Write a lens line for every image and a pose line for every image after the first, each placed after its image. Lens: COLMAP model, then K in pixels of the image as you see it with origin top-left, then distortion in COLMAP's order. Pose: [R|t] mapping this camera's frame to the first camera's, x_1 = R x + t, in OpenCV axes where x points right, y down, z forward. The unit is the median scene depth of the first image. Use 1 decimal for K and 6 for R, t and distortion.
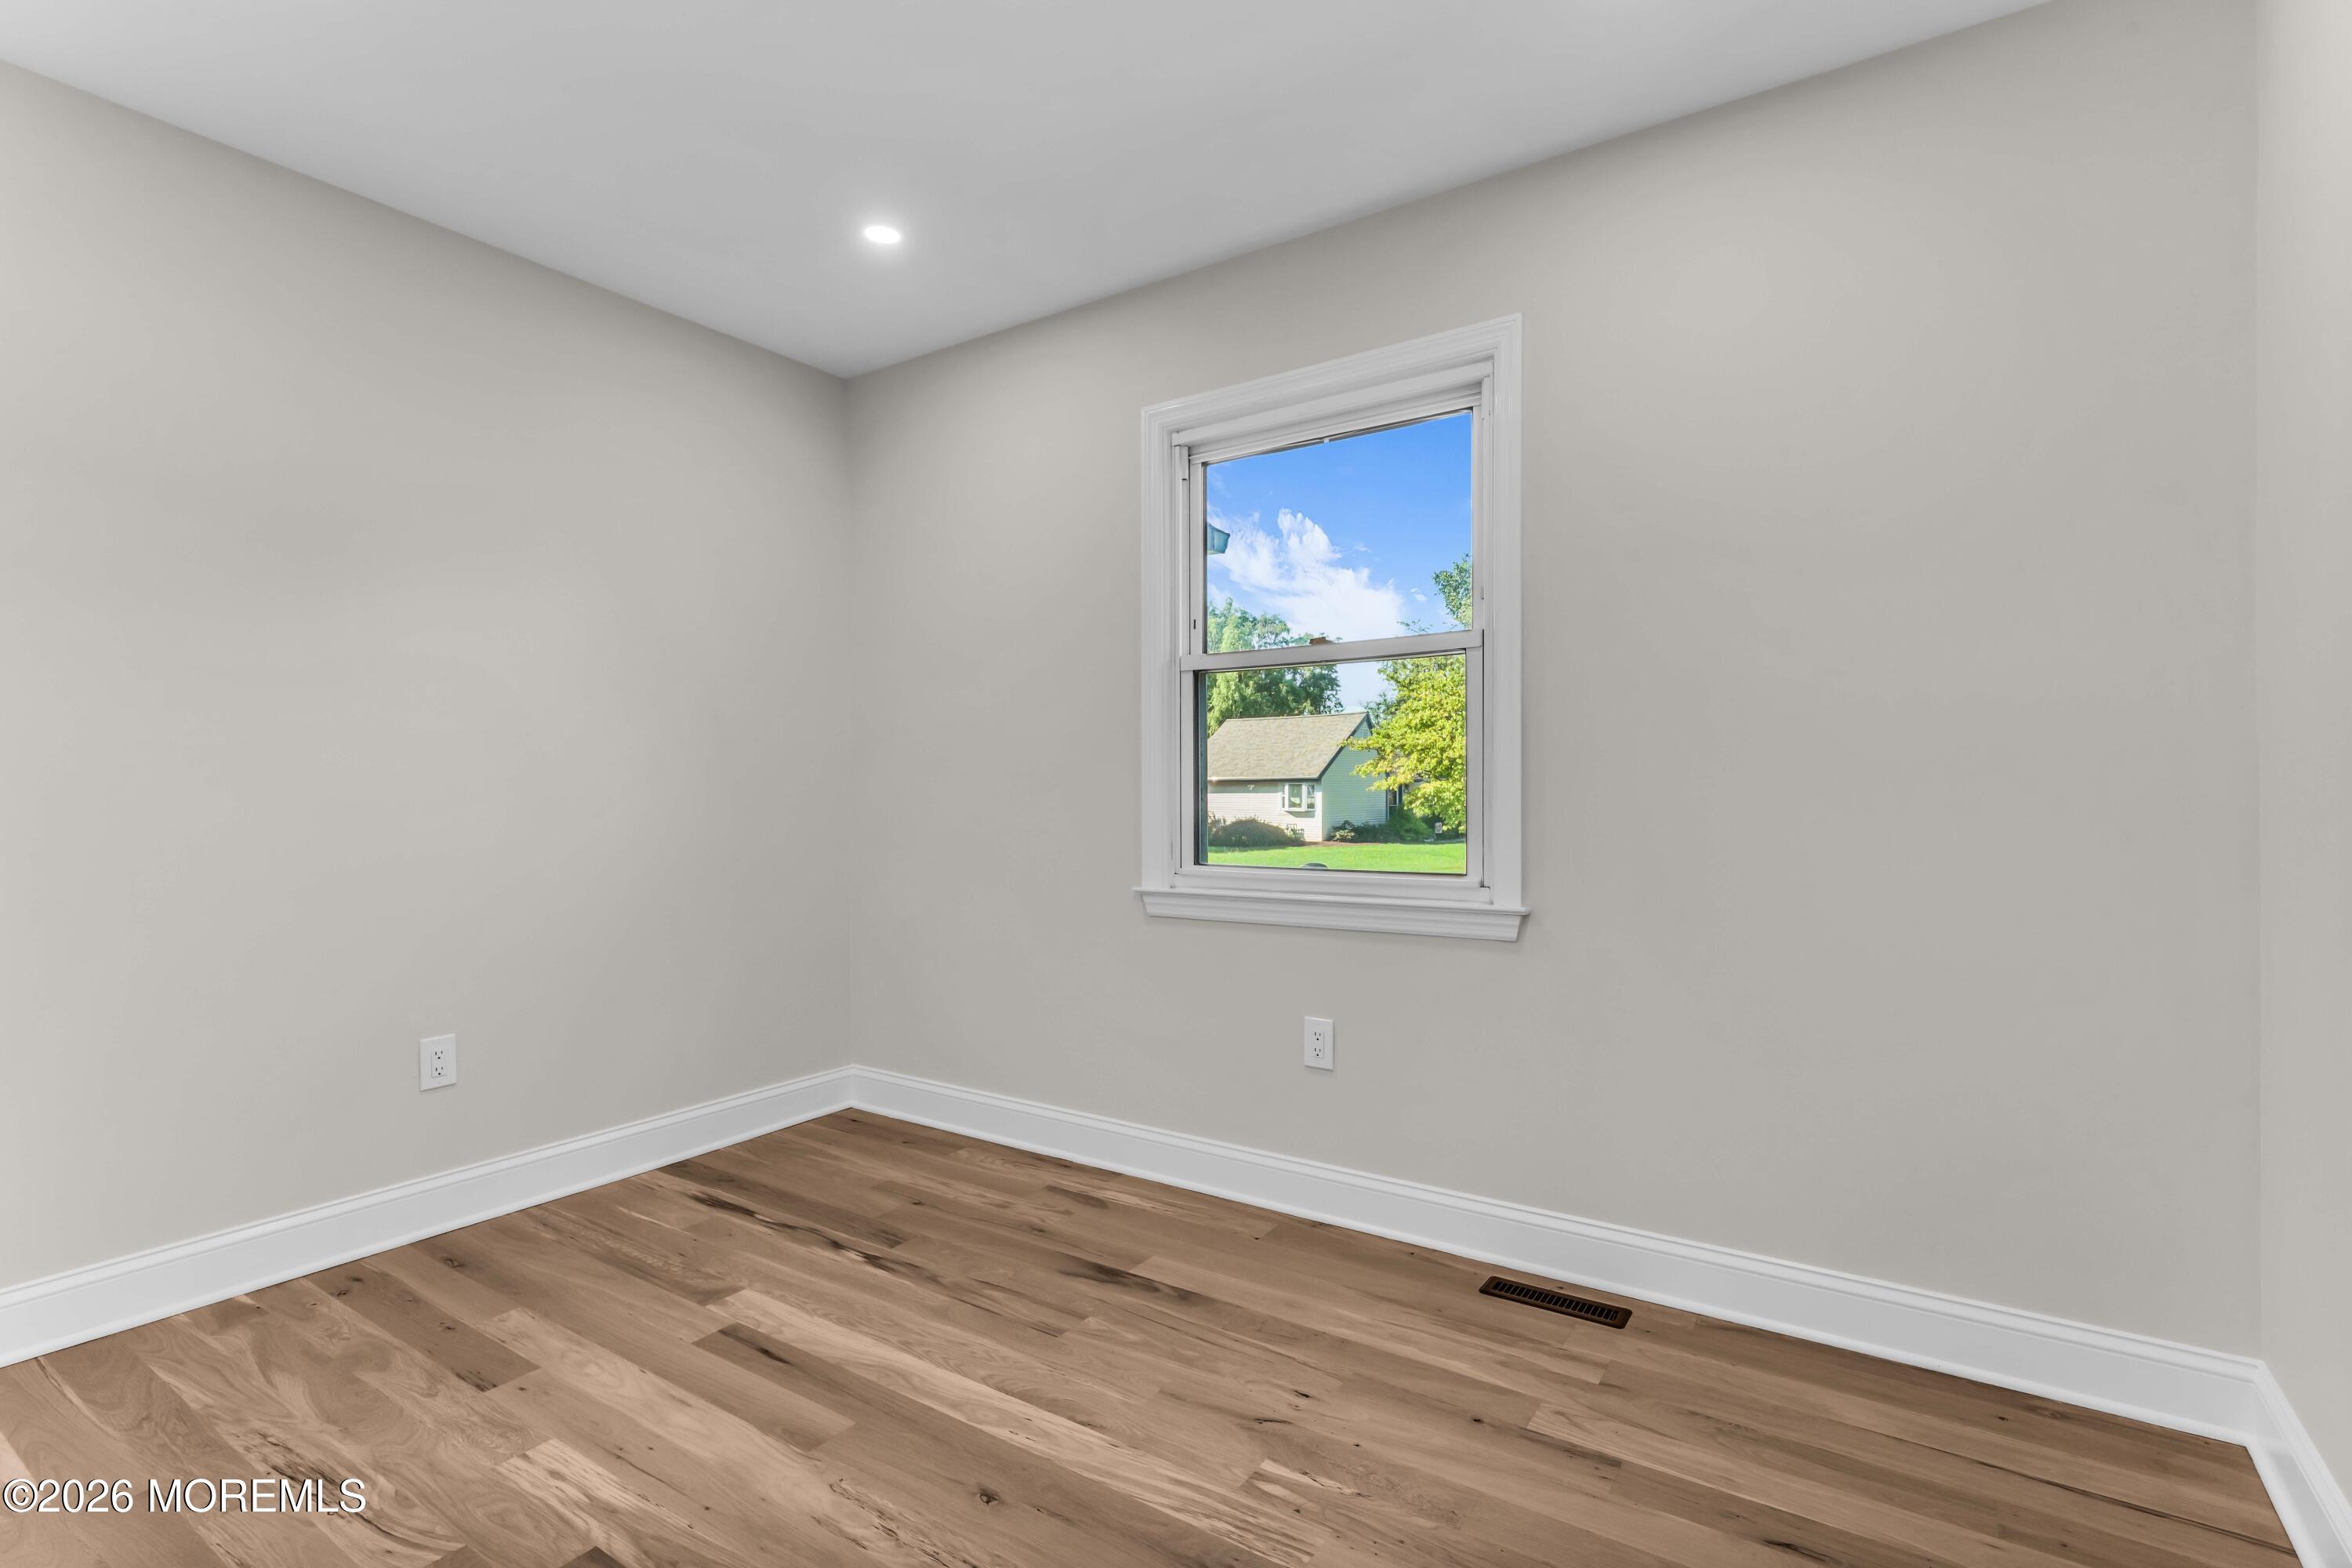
lens RADIAL K [[1107.0, 0, 1166.9], [0, 1107.0, 789.6], [0, 0, 1]] dist [0.001152, -0.001041]
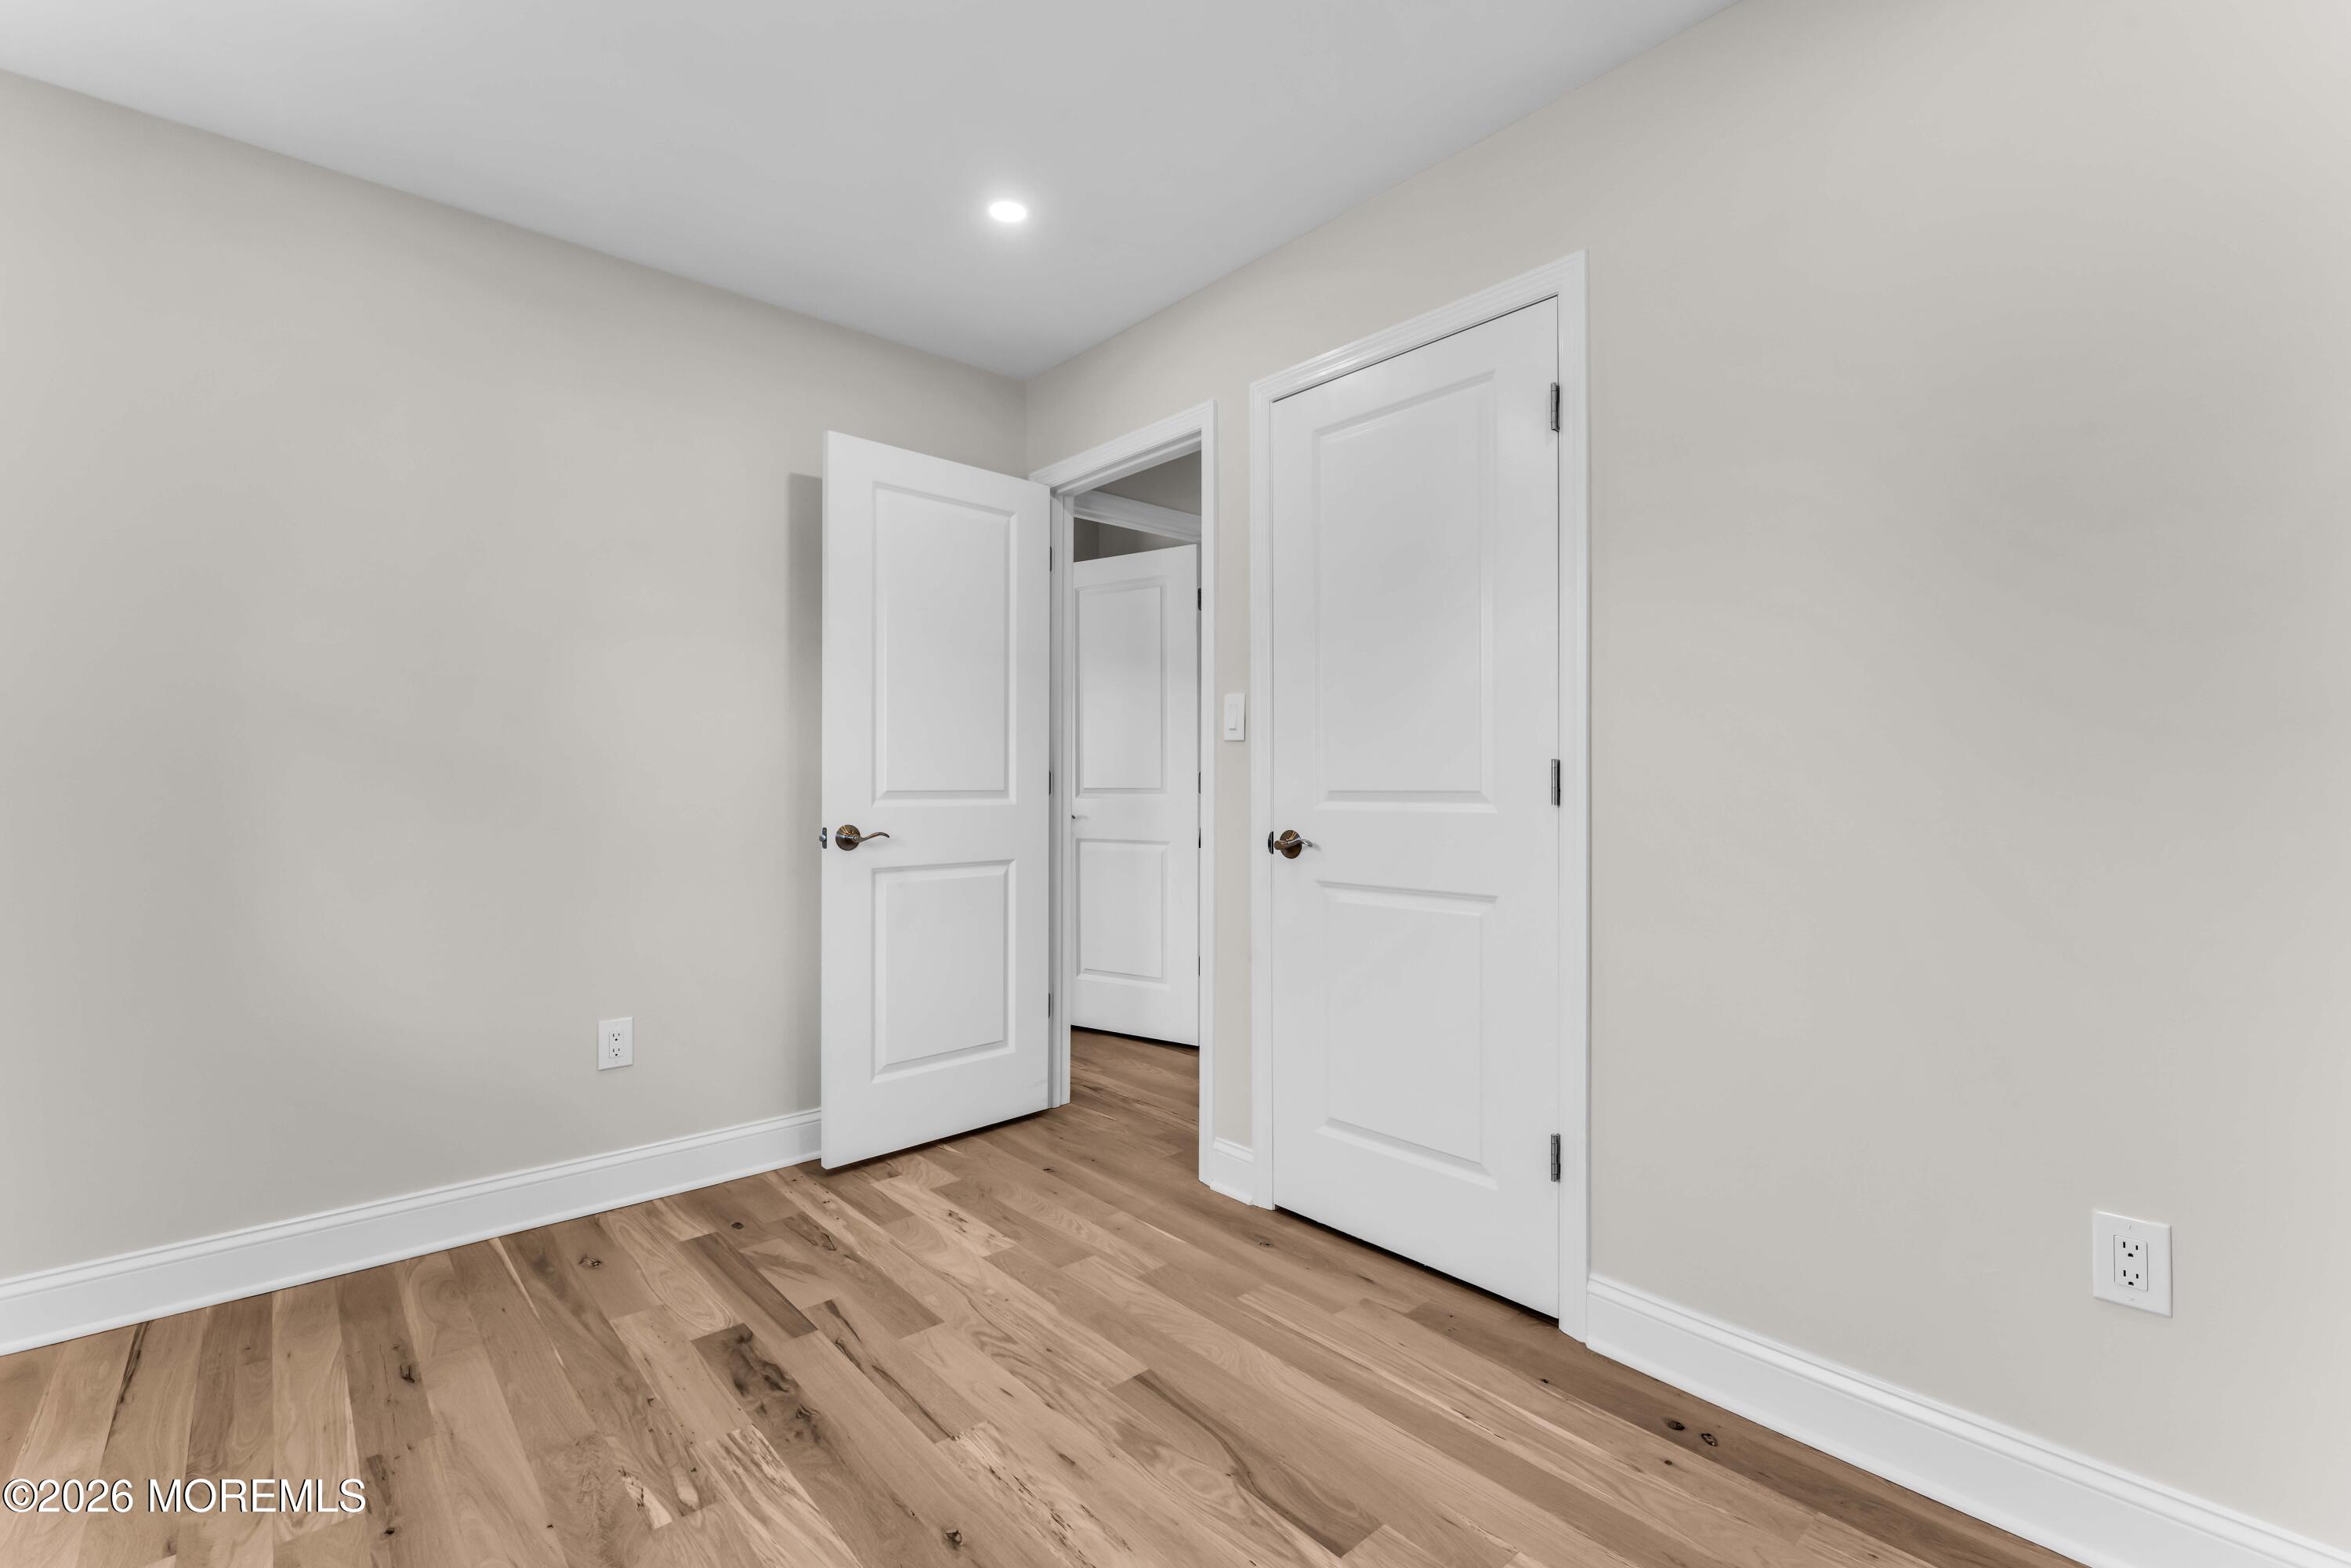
lens RADIAL K [[1106.5, 0, 1166.5], [0, 1106.5, 789.6], [0, 0, 1]] dist [0.001152, -0.001041]
pose [[-0.967161, 0.000808, 0.254165, -0.591477], [0.003116, 0.999957, 0.008679, -0.011369], [-0.254147, 0.009186, -0.967122, 1.903848]]
